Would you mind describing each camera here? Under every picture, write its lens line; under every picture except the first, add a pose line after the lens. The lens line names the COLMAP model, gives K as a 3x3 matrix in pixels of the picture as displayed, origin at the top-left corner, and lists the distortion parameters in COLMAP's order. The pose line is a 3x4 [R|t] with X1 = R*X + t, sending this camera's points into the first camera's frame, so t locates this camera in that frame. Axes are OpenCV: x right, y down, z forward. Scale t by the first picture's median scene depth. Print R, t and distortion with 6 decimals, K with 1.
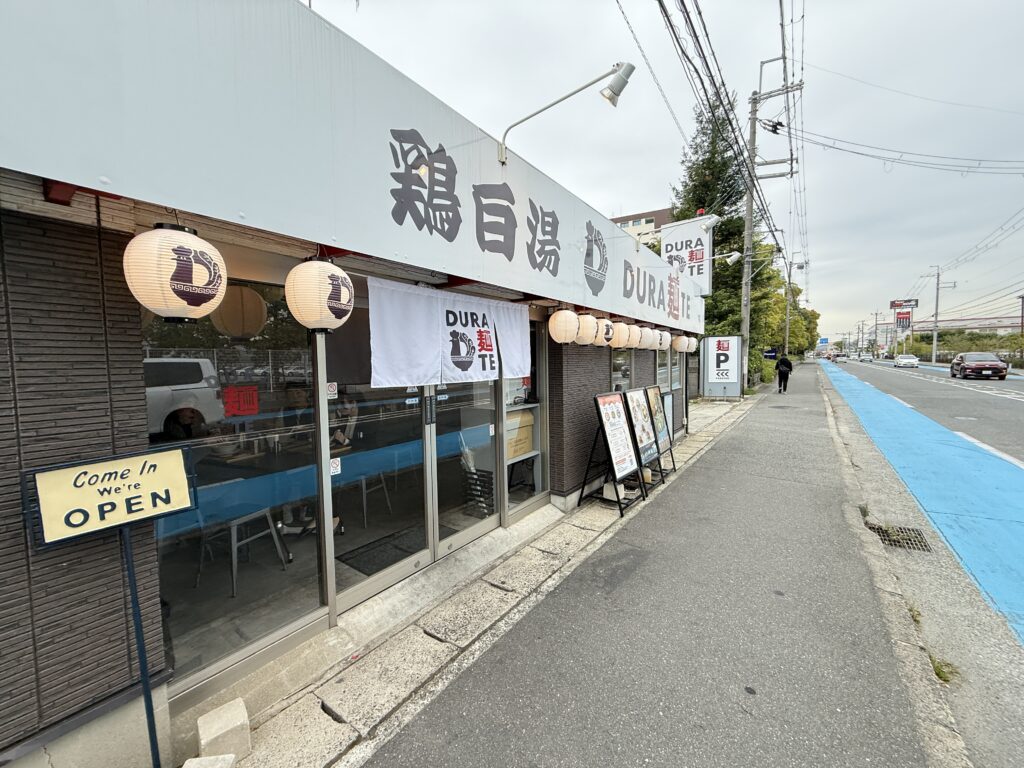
lens RADIAL K [[408.6, 0, 516.0], [0, 408.6, 384.9], [0, 0, 1]] dist [-0.003190, -0.000760]
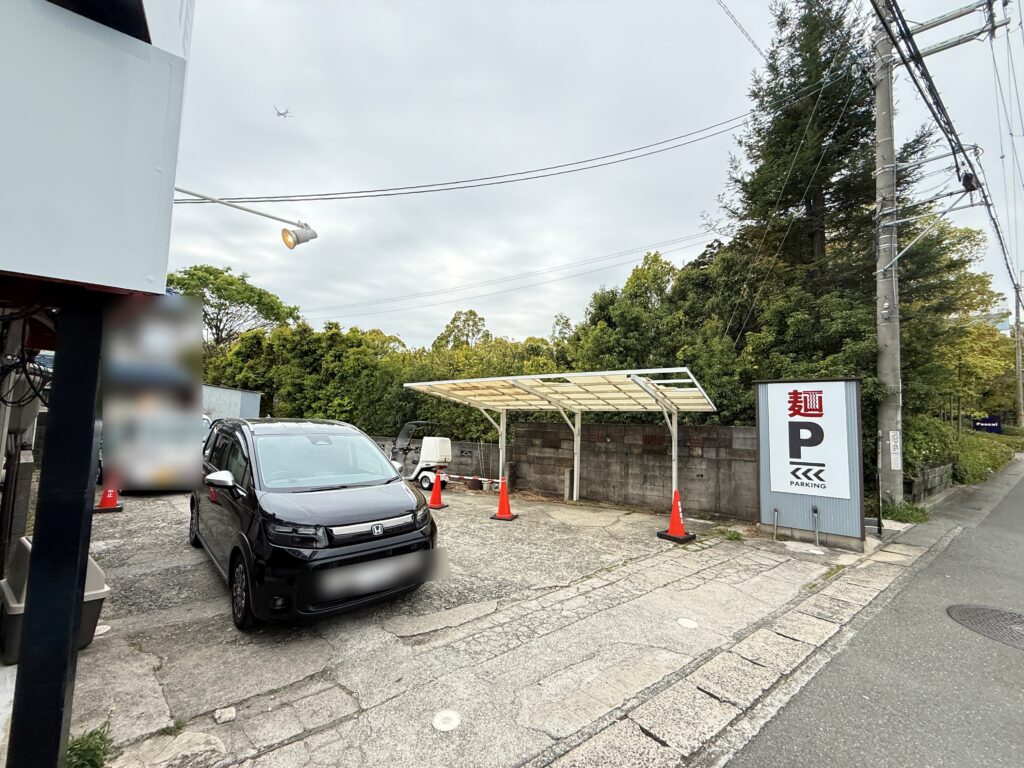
lens RADIAL K [[408.6, 0, 507.6], [0, 408.6, 380.4], [0, 0, 1]] dist [-0.003190, -0.000760]
pose [[0.948710, 0.021941, -0.315385, 0.318181], [-0.064487, 0.990045, -0.125107, -0.044354], [0.309501, 0.139029, 0.940681, 0.468236]]
